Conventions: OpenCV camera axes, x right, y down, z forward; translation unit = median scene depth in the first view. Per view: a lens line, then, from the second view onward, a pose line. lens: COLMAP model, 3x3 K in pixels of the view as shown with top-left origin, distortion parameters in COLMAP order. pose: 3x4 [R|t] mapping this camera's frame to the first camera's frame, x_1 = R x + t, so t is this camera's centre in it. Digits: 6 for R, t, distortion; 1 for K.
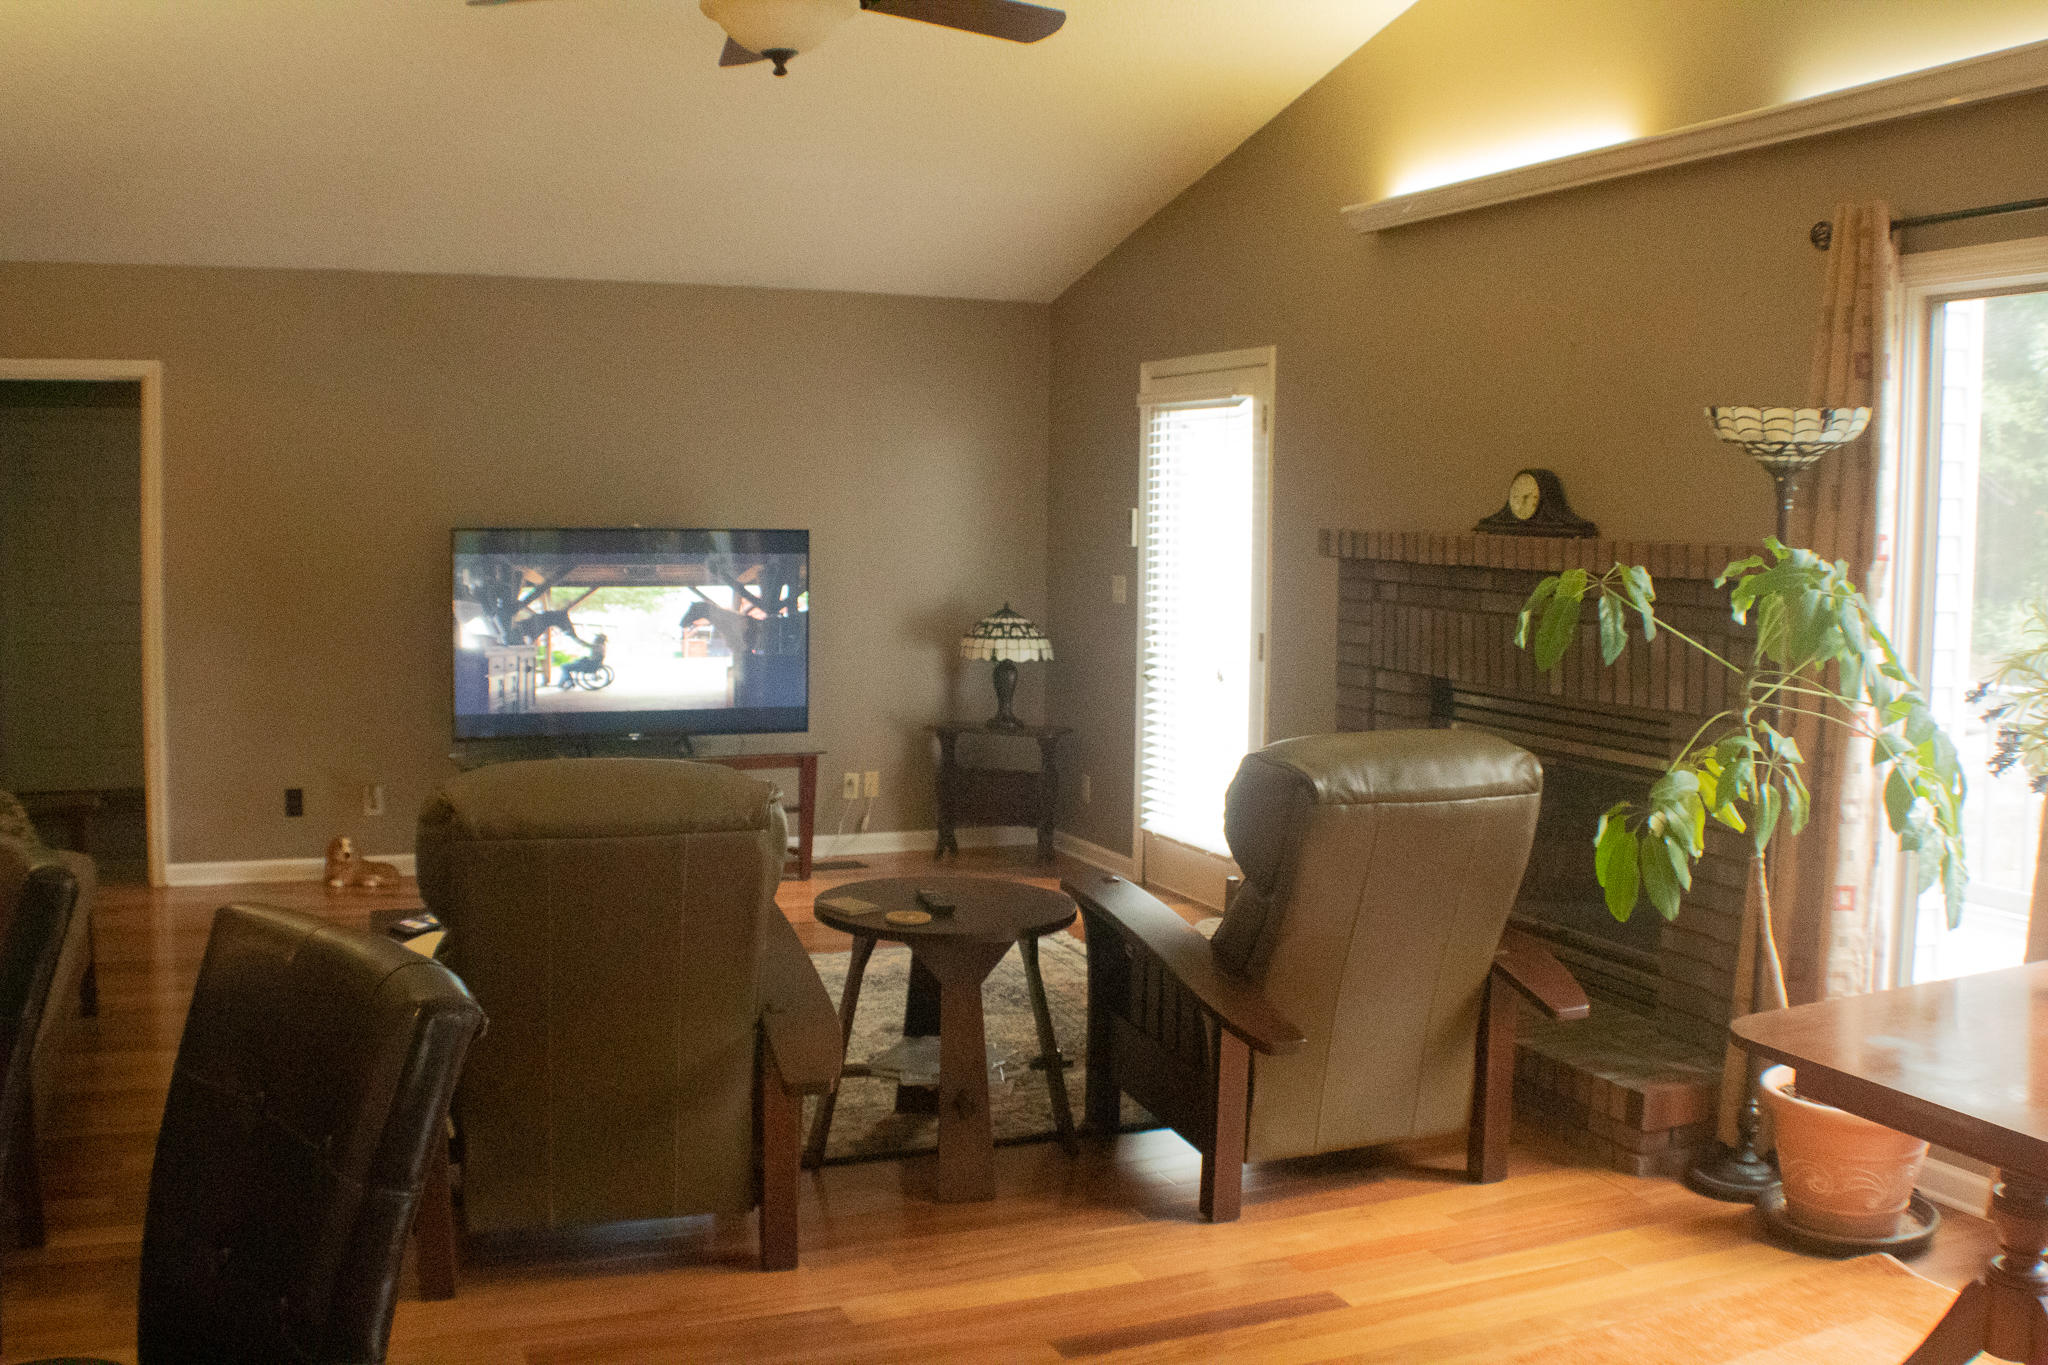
lens RADIAL K [[1999.9, 0, 1024.0], [0, 1999.9, 682.5], [0, 0, 1]] dist [-0.127462, 0.009520]
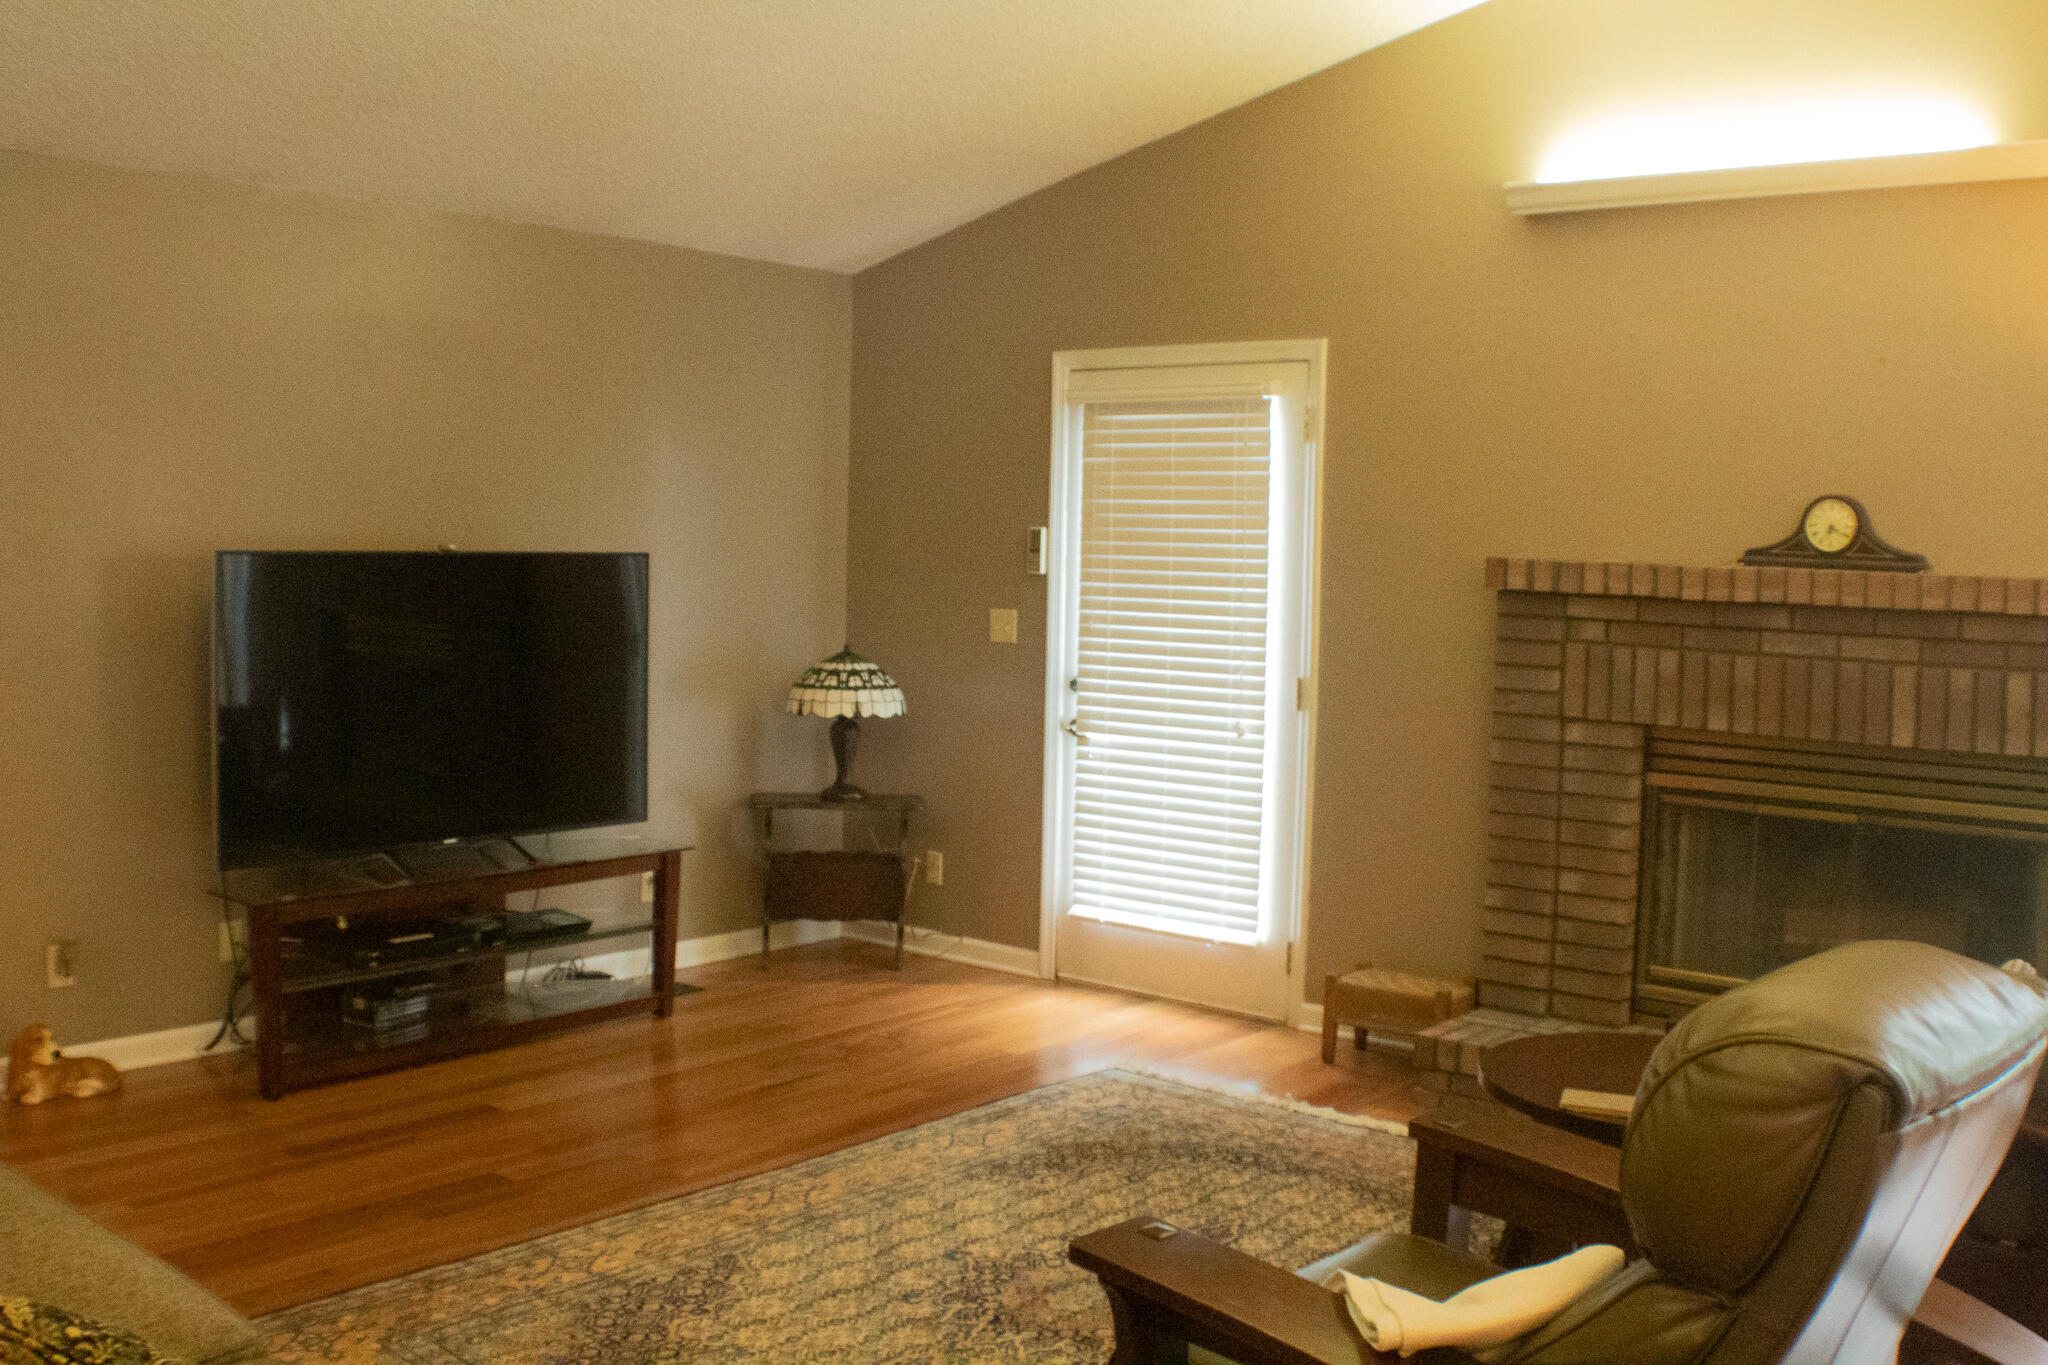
lens RADIAL K [[1999.9, 0, 1024.0], [0, 1999.9, 682.5], [0, 0, 1]] dist [-0.127462, 0.009520]
pose [[0.872573, -0.019119, 0.488110, -0.352478], [0.025420, 0.999657, -0.006287, -0.018643], [-0.487822, 0.017893, 0.872760, 0.286295]]
